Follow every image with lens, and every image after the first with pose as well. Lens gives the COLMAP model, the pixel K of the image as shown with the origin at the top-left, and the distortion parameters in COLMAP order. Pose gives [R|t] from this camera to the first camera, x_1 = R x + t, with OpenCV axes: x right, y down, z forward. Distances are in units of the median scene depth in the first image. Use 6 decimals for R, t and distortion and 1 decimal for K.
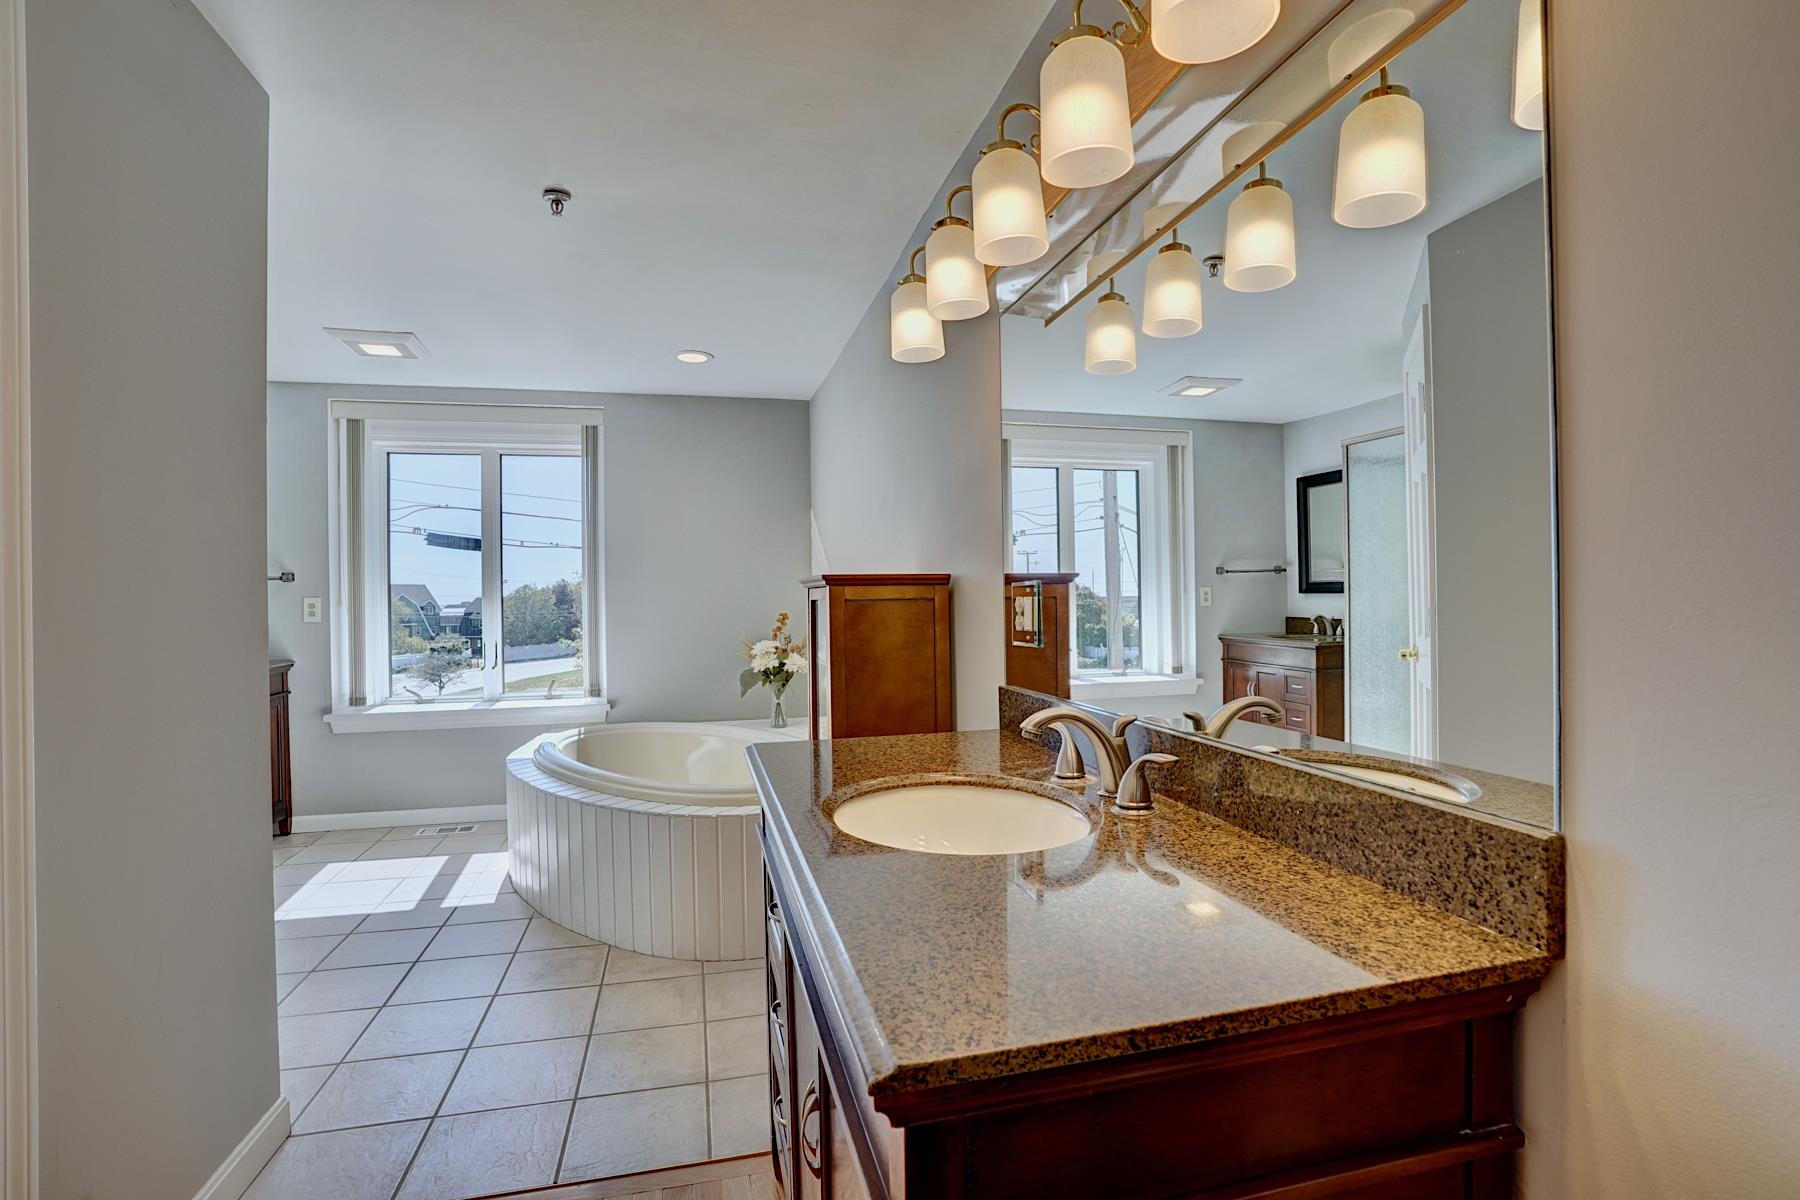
lens RADIAL K [[837.0, 0, 902.1], [0, 837.0, 598.9], [0, 0, 1]] dist [-0.079105, 0.037371]
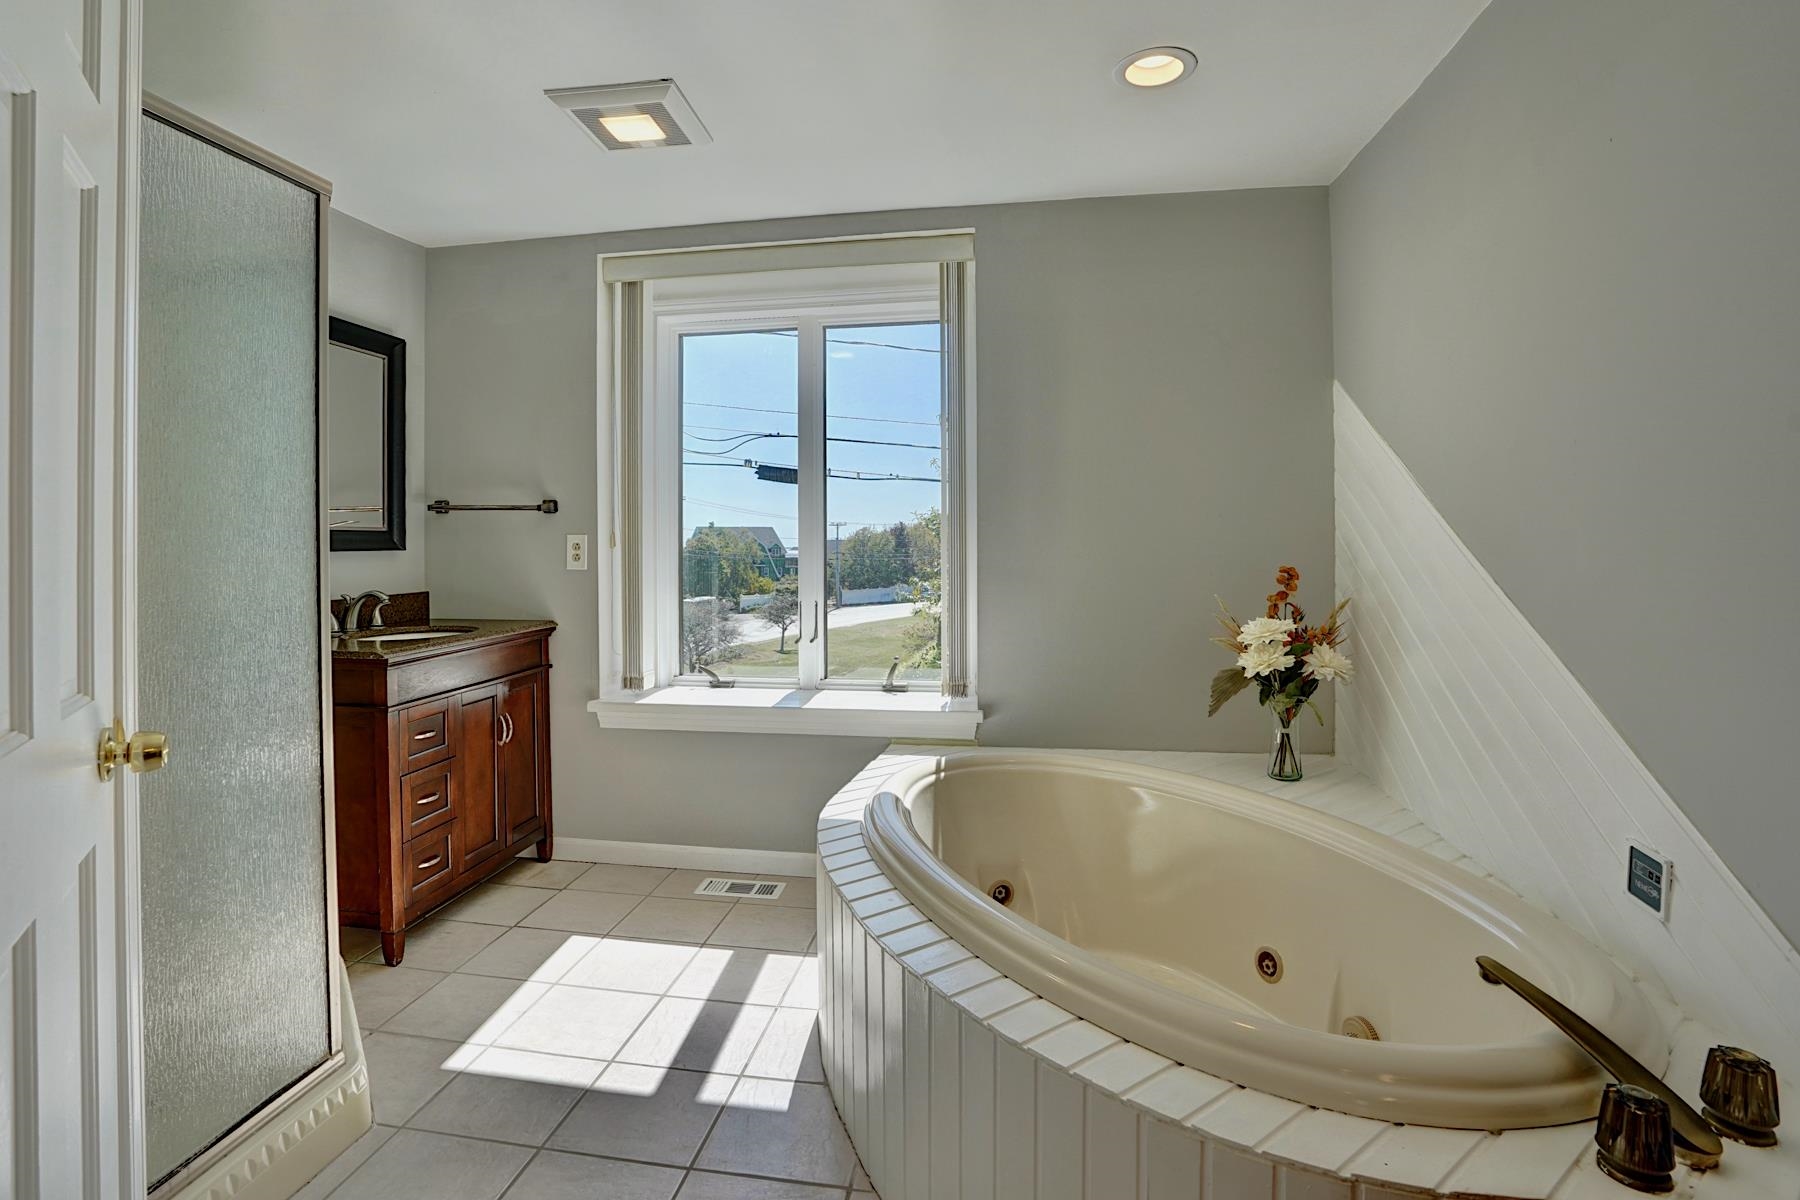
lens RADIAL K [[829.2, 0, 887.4], [0, 829.2, 597.0], [0, 0, 1]] dist [0.001345, 0.000046]
pose [[0.920369, 0.033273, -0.389634, -0.182656], [-0.008274, 0.997807, 0.065664, 0.002771], [0.390964, -0.057211, 0.918626, 0.416536]]
